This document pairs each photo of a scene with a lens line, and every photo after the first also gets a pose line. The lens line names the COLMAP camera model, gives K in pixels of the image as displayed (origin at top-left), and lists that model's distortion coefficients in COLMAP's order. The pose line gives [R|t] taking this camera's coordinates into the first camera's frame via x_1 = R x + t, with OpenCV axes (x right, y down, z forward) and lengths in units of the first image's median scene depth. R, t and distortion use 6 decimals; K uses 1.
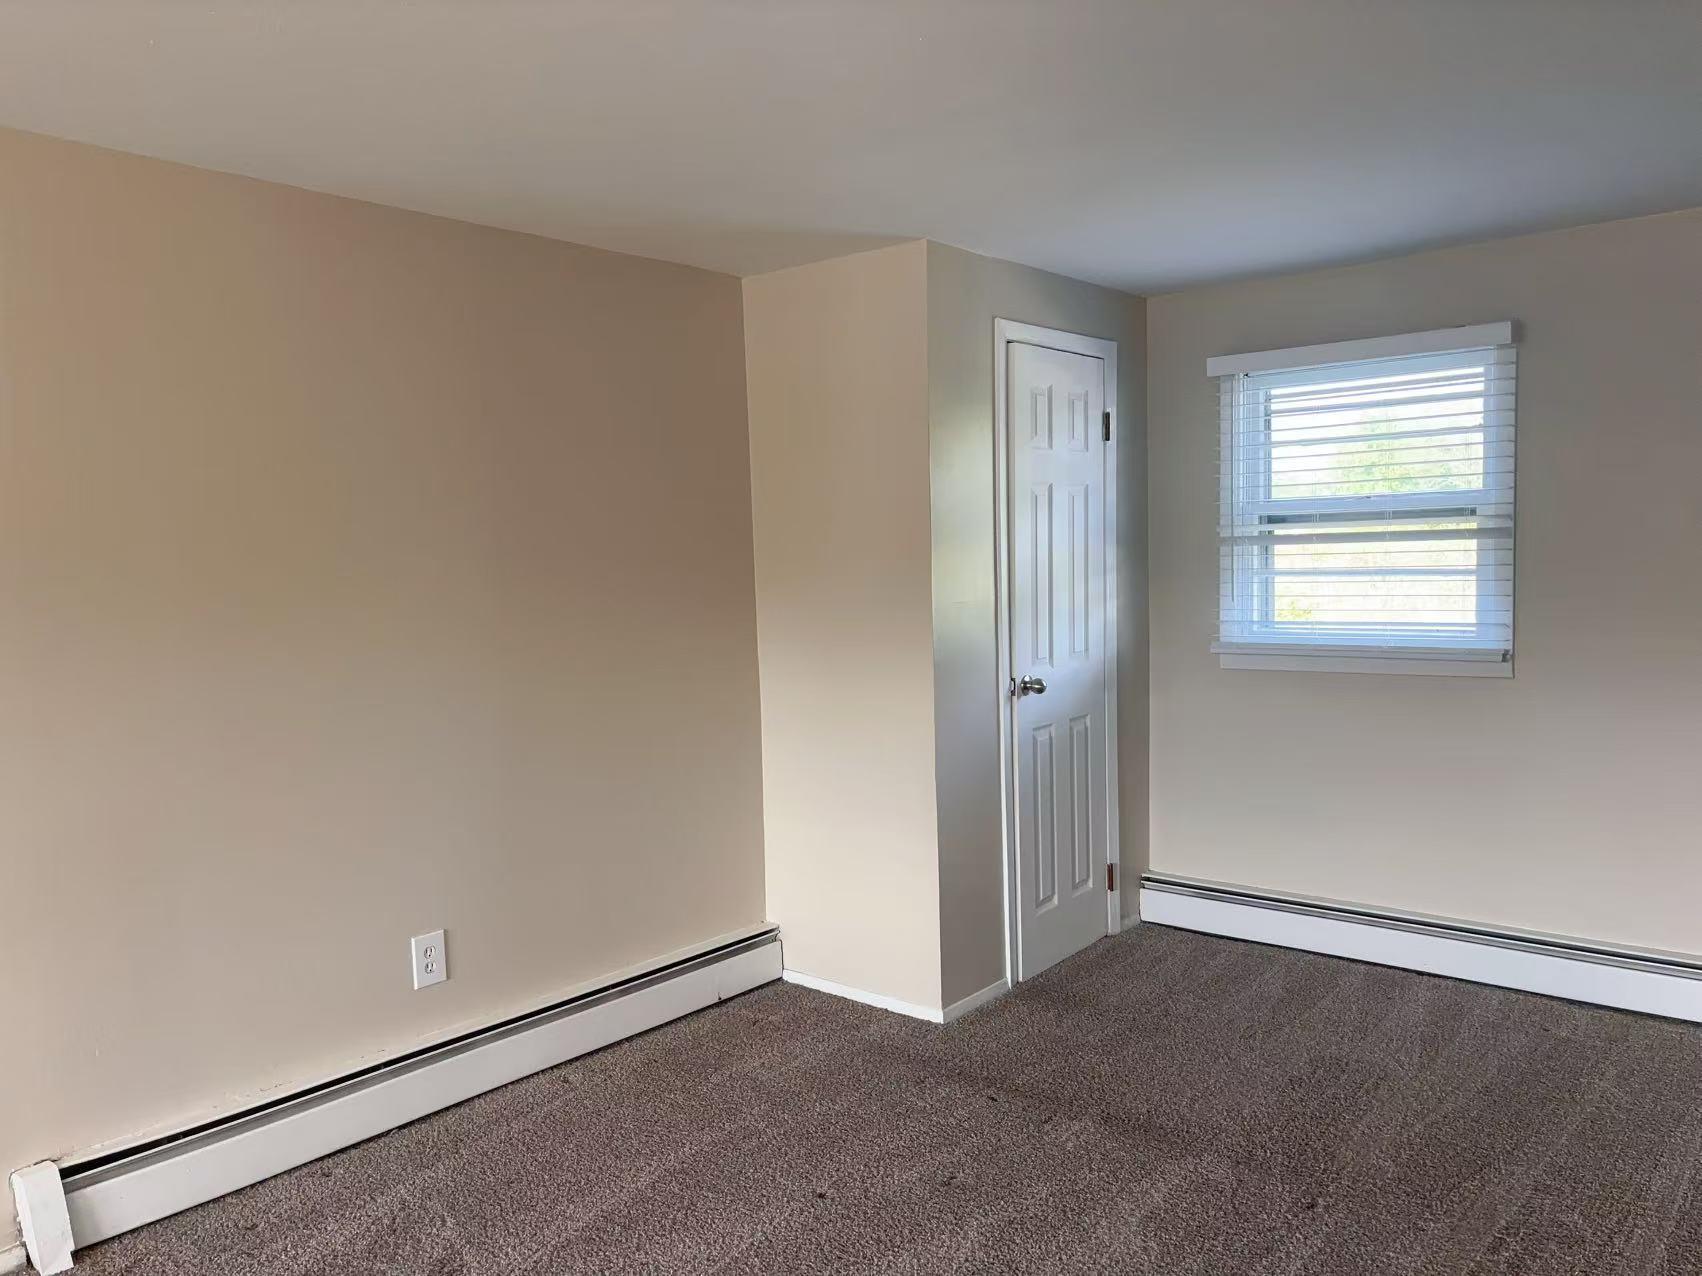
lens RADIAL K [[1301.0, 0, 855.9], [0, 1301.0, 639.6], [0, 0, 1]] dist [0.027625, -0.009838]
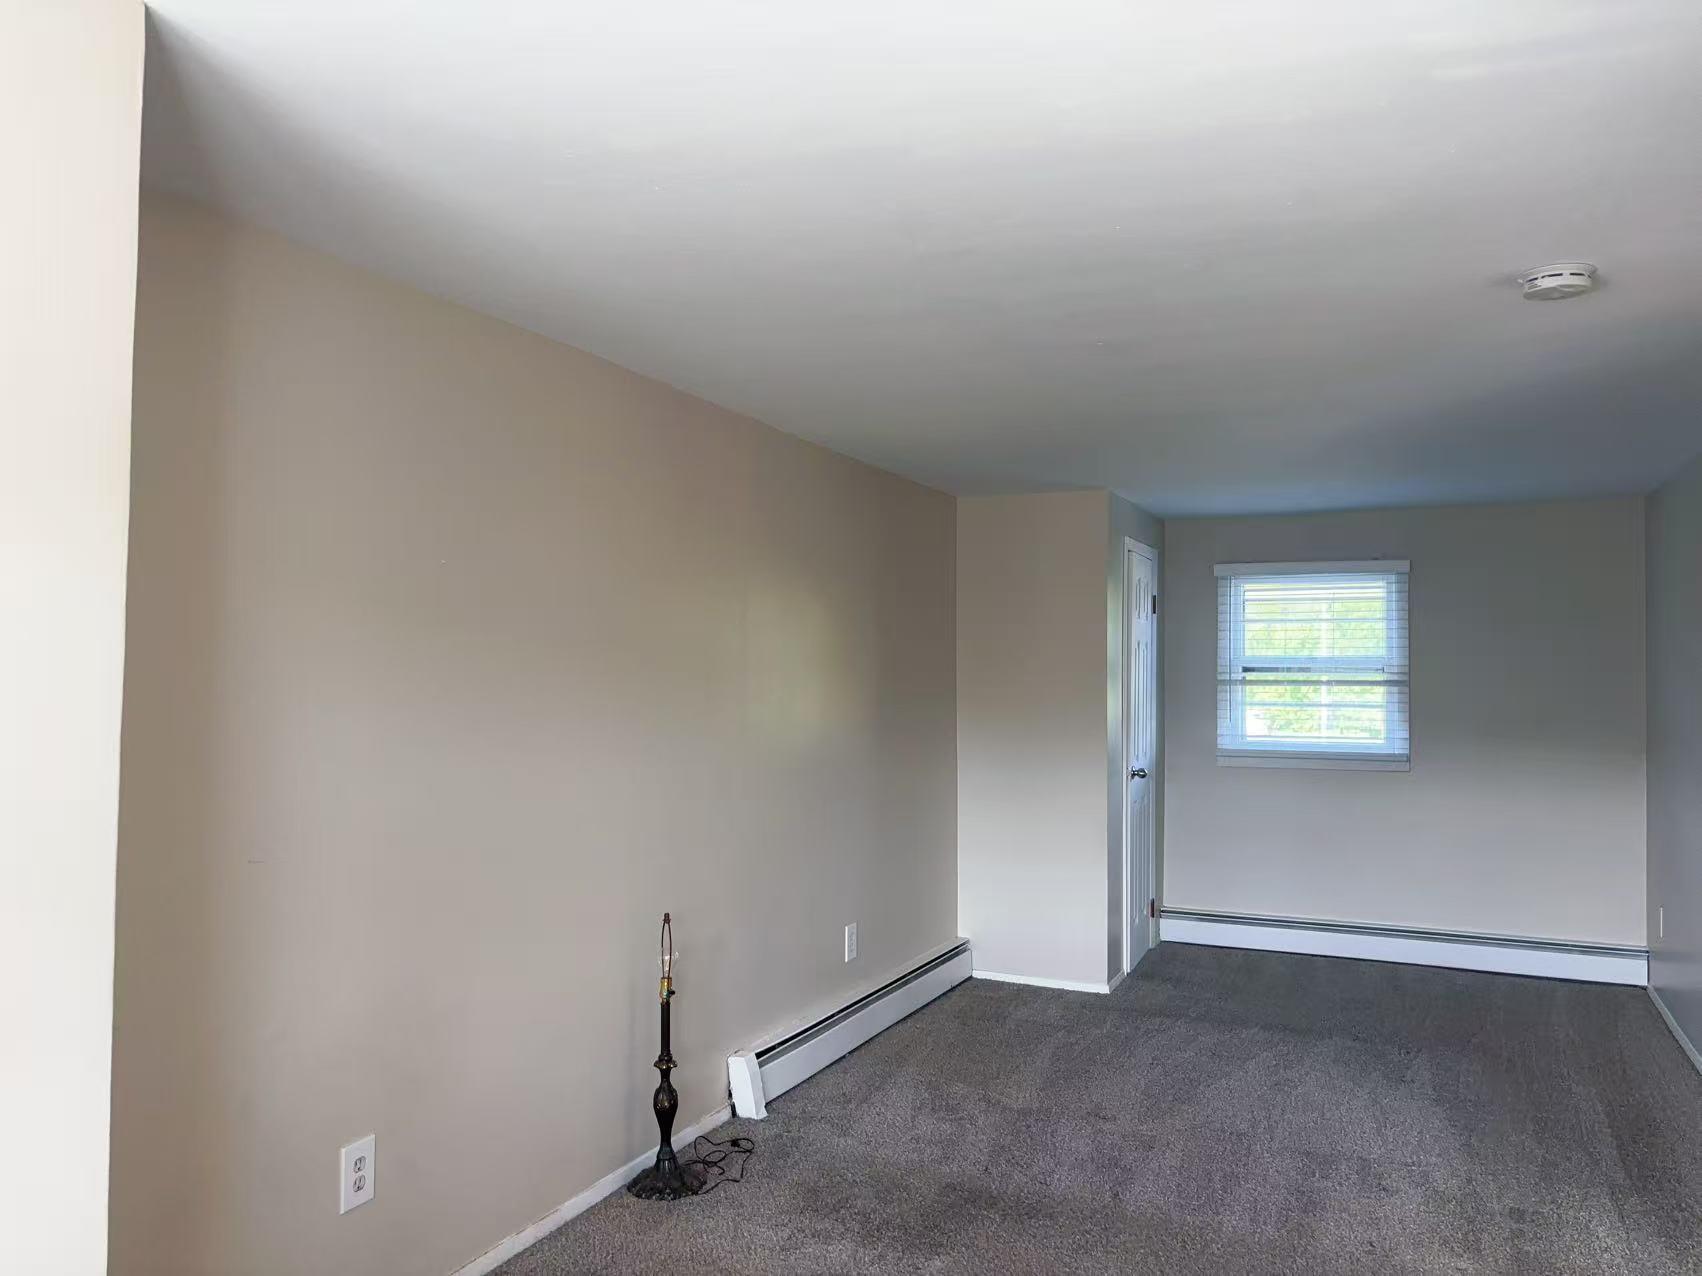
lens RADIAL K [[1301.0, 0, 849.1], [0, 1301.0, 637.7], [0, 0, 1]] dist [0.027625, -0.009838]
pose [[0.960479, 0.042405, 0.275103, -0.622491], [-0.013798, 0.994366, -0.105103, 0.043599], [-0.278010, 0.097153, 0.955653, -0.386102]]
